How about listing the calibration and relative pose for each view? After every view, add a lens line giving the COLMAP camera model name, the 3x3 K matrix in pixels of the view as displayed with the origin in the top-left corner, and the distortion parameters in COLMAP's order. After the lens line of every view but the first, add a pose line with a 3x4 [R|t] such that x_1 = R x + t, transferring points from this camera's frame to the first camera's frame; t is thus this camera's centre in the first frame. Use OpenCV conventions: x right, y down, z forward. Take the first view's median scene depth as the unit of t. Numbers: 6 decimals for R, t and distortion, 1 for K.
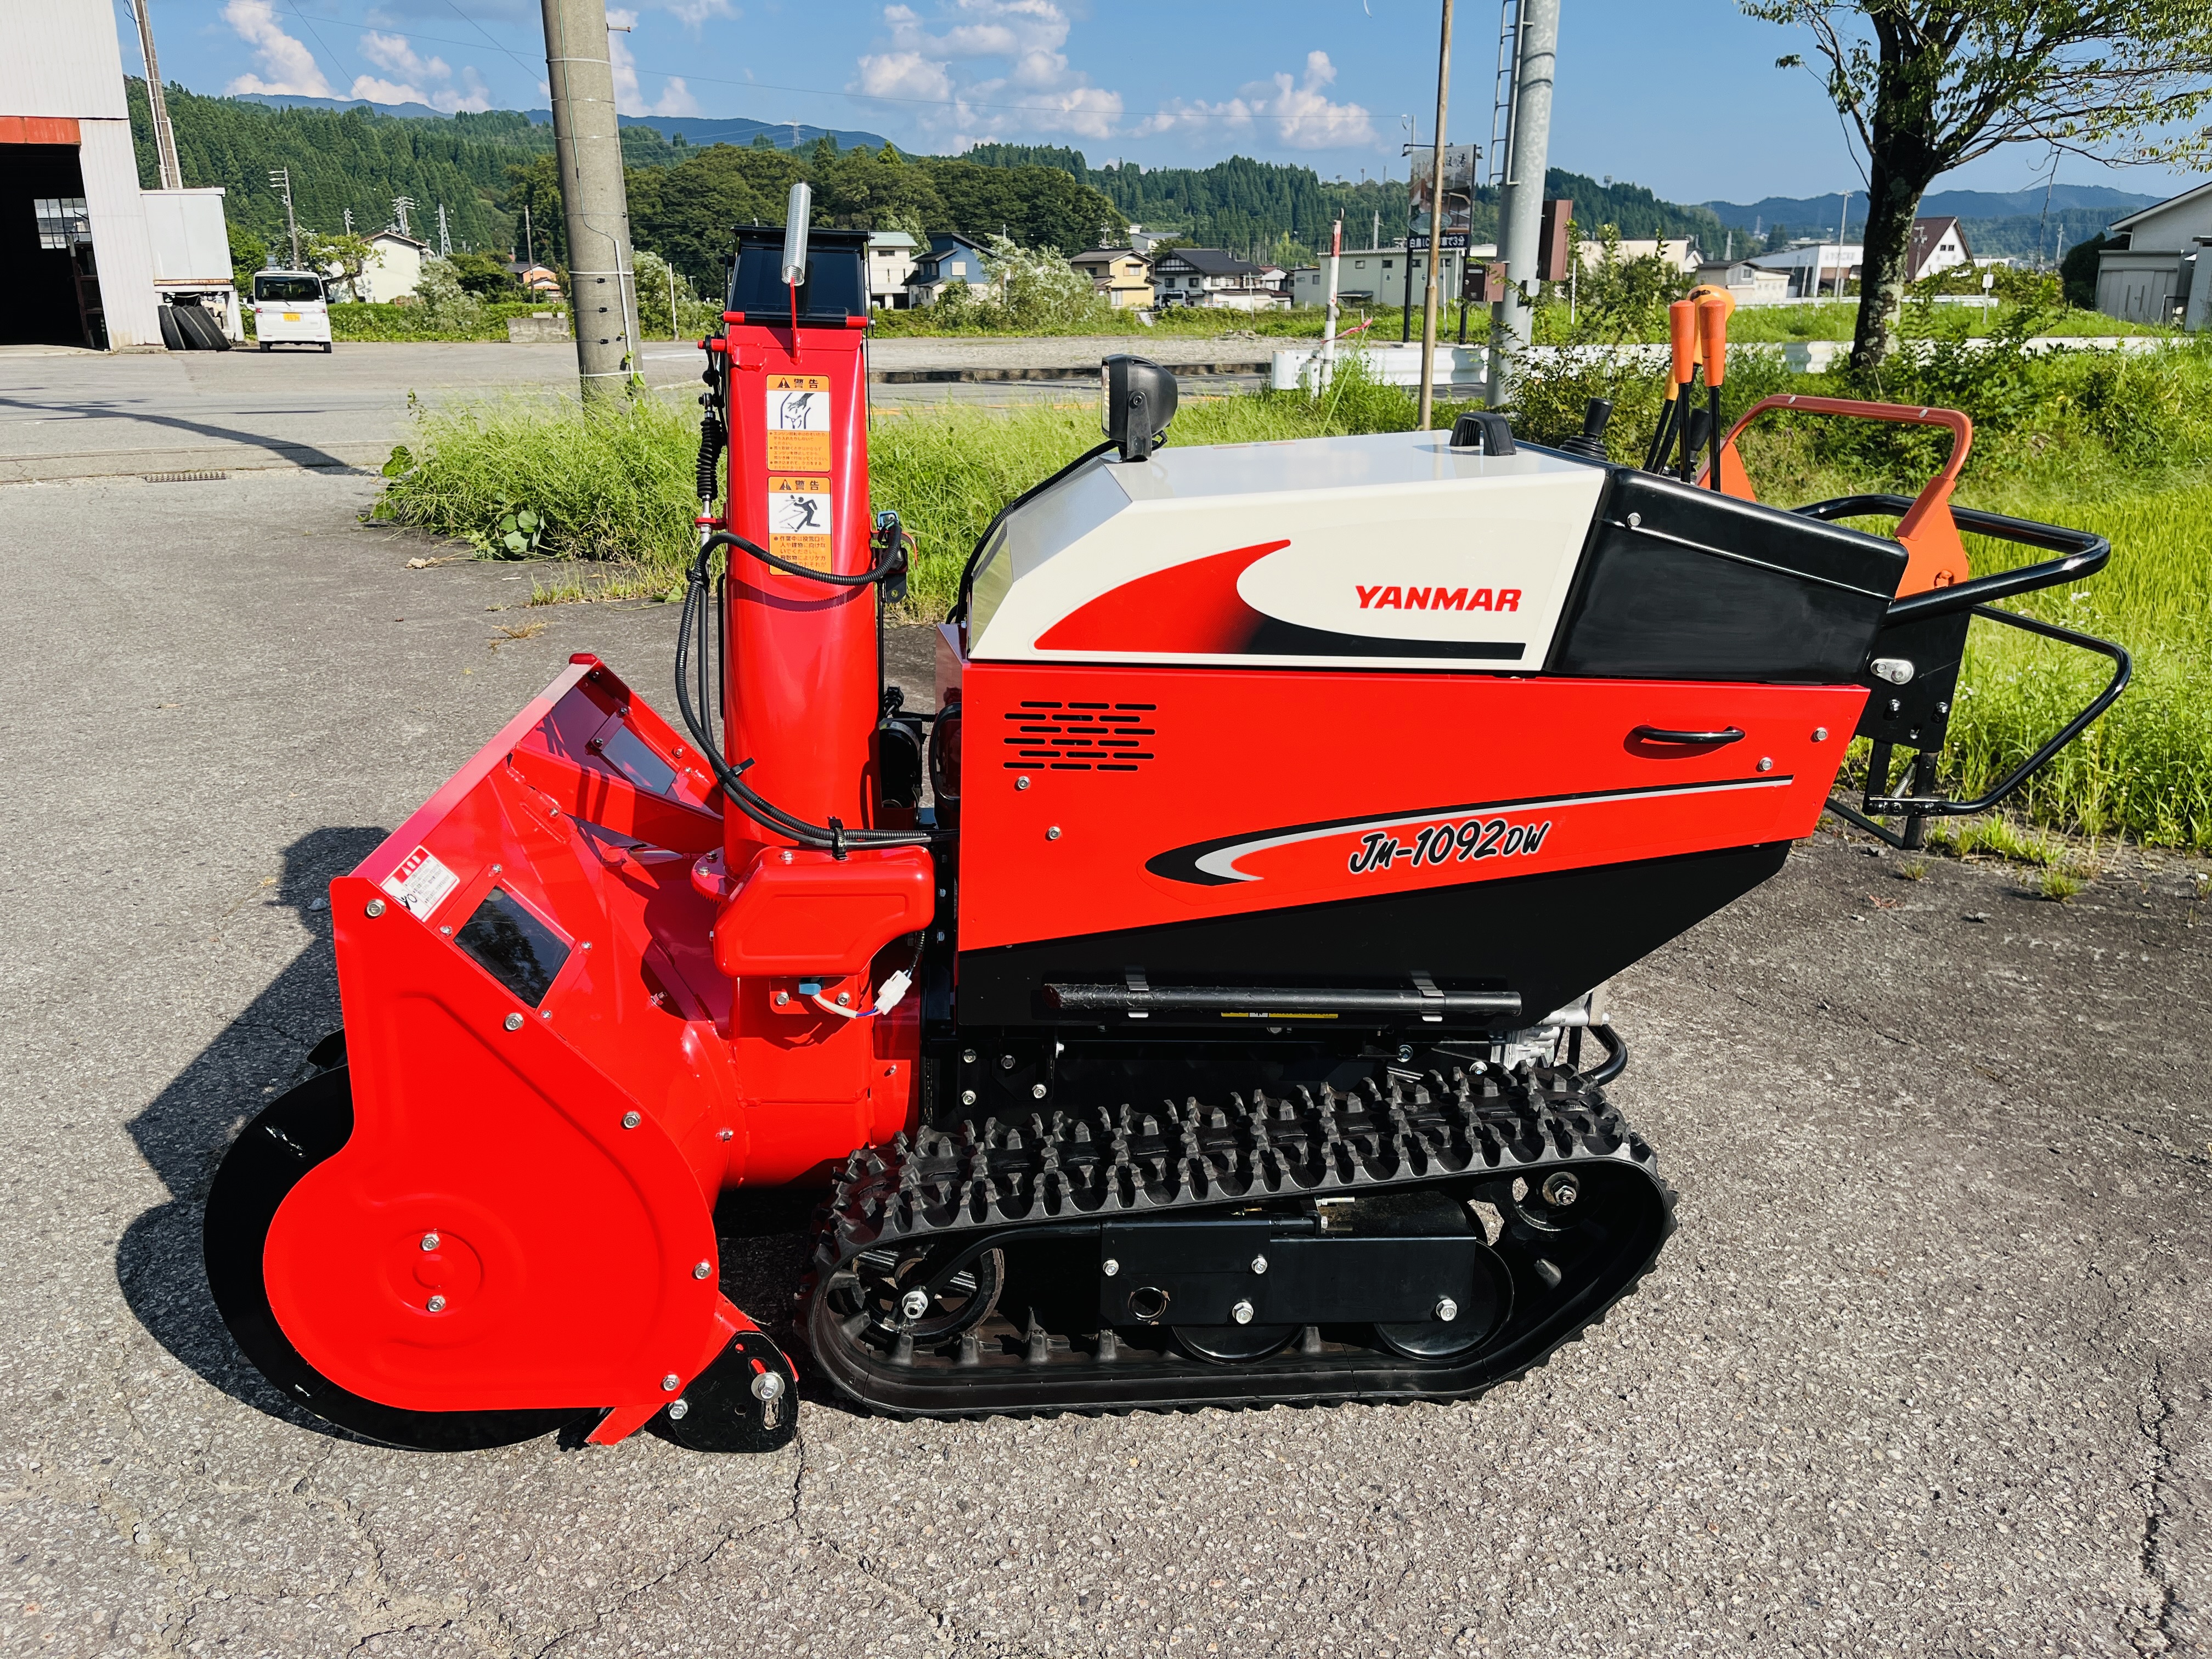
lens RADIAL K [[1706.2, 0, 1115.3], [0, 1706.2, 777.1], [0, 0, 1]] dist [0.086434, -0.140796]
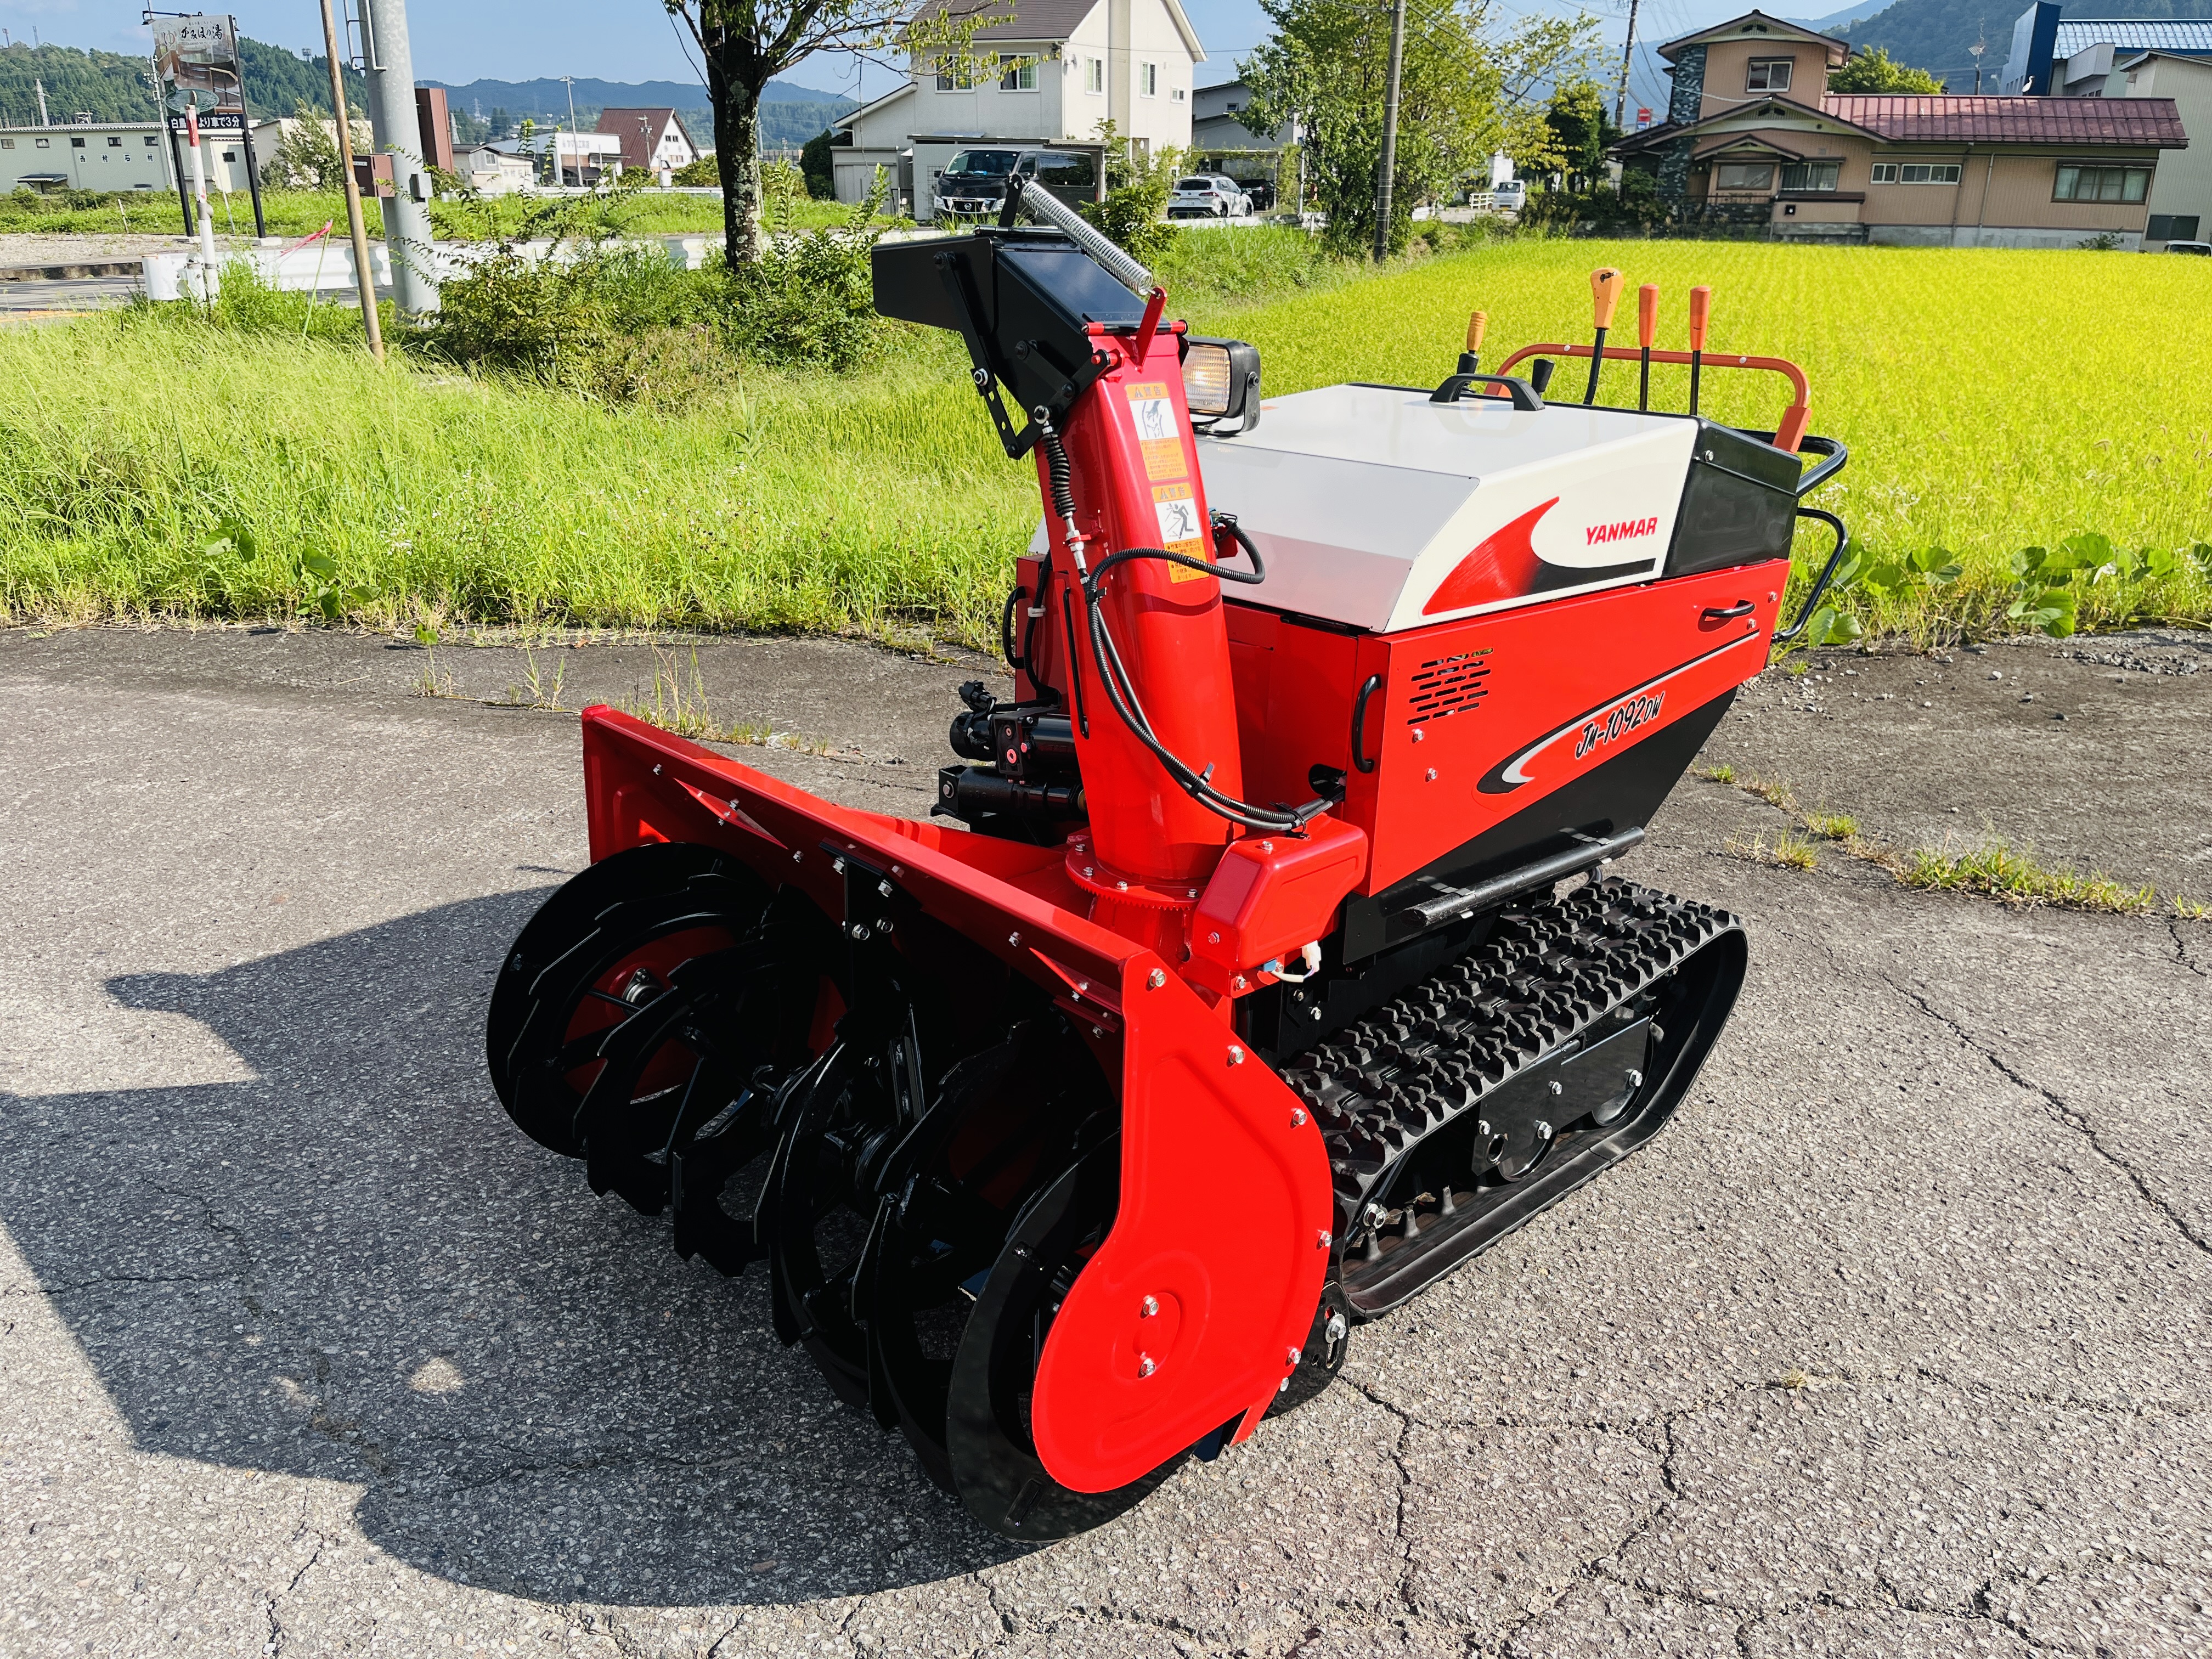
lens RADIAL K [[1706.2, 0, 1115.3], [0, 1706.2, 777.1], [0, 0, 1]] dist [0.086434, -0.140796]
pose [[0.773828, -0.200376, 0.600866, -0.564310], [0.163052, 0.979689, 0.116719, -0.085092], [-0.612049, 0.007652, 0.790783, 0.144433]]
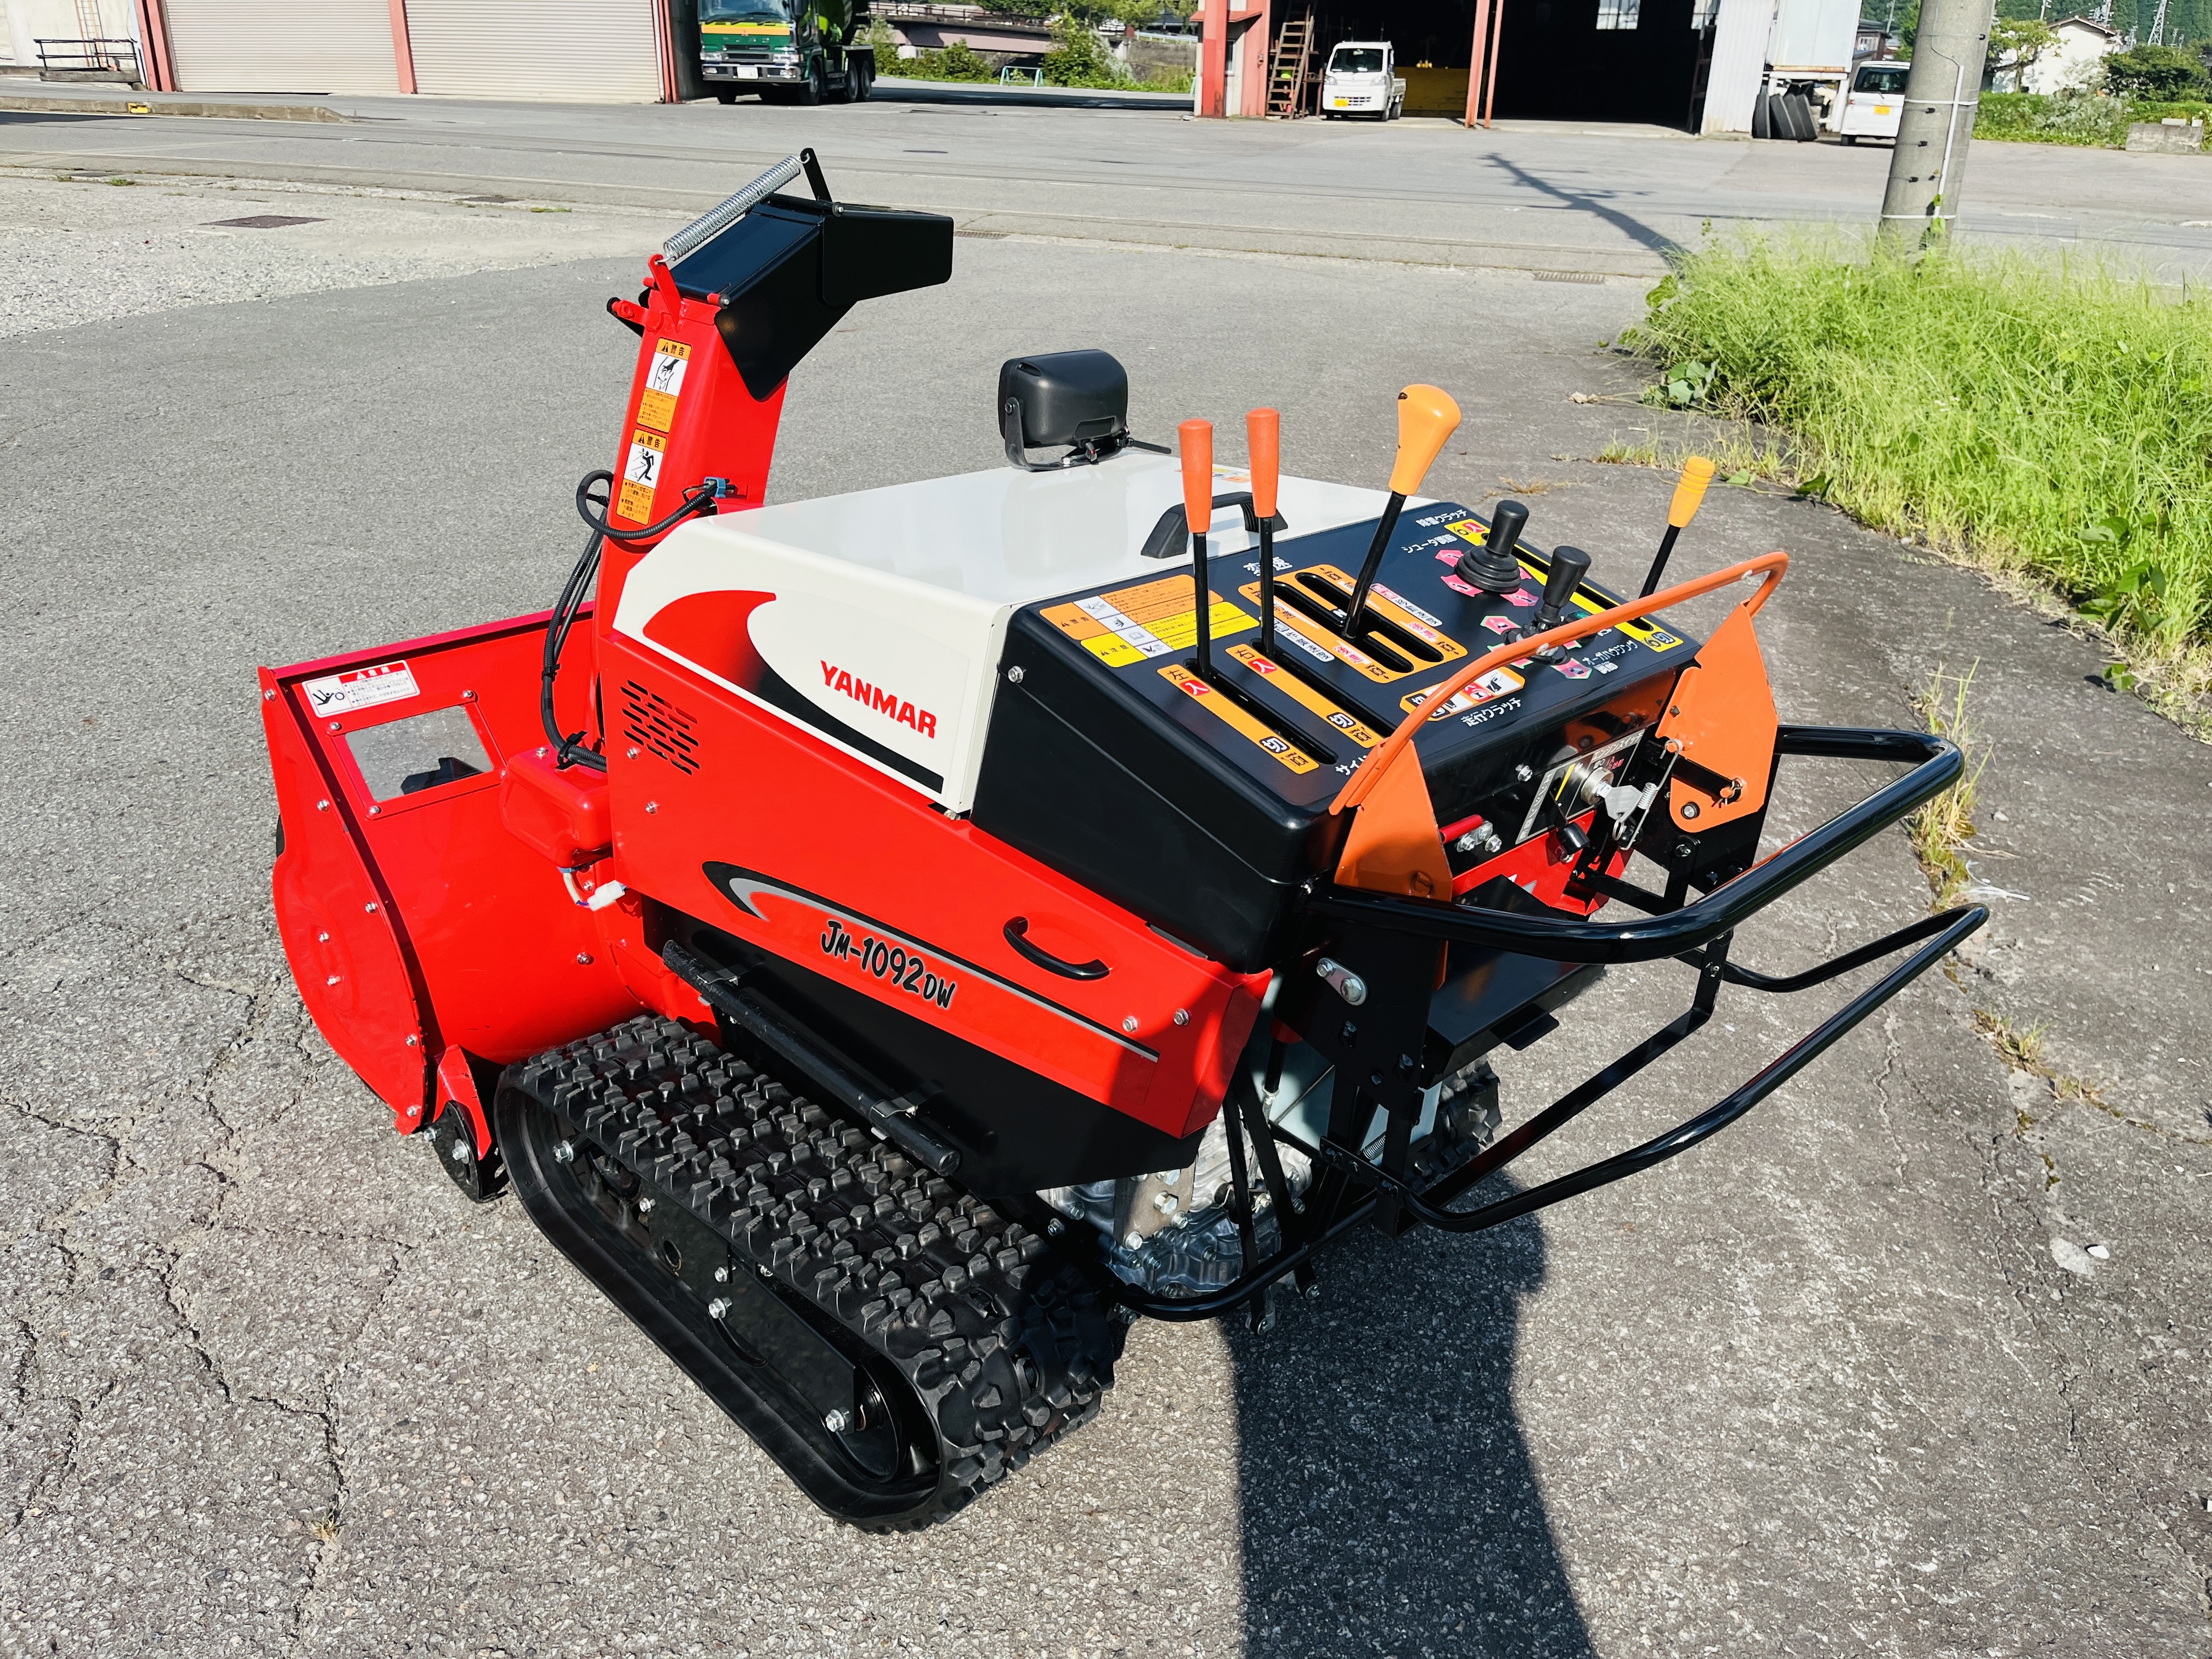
lens RADIAL K [[1706.2, 0, 1115.3], [0, 1706.2, 777.1], [0, 0, 1]] dist [0.086434, -0.140796]
pose [[0.641974, 0.314422, -0.699291, 0.570174], [-0.233006, 0.948917, 0.212754, -0.179081], [0.730463, 0.026357, 0.682443, 0.305023]]
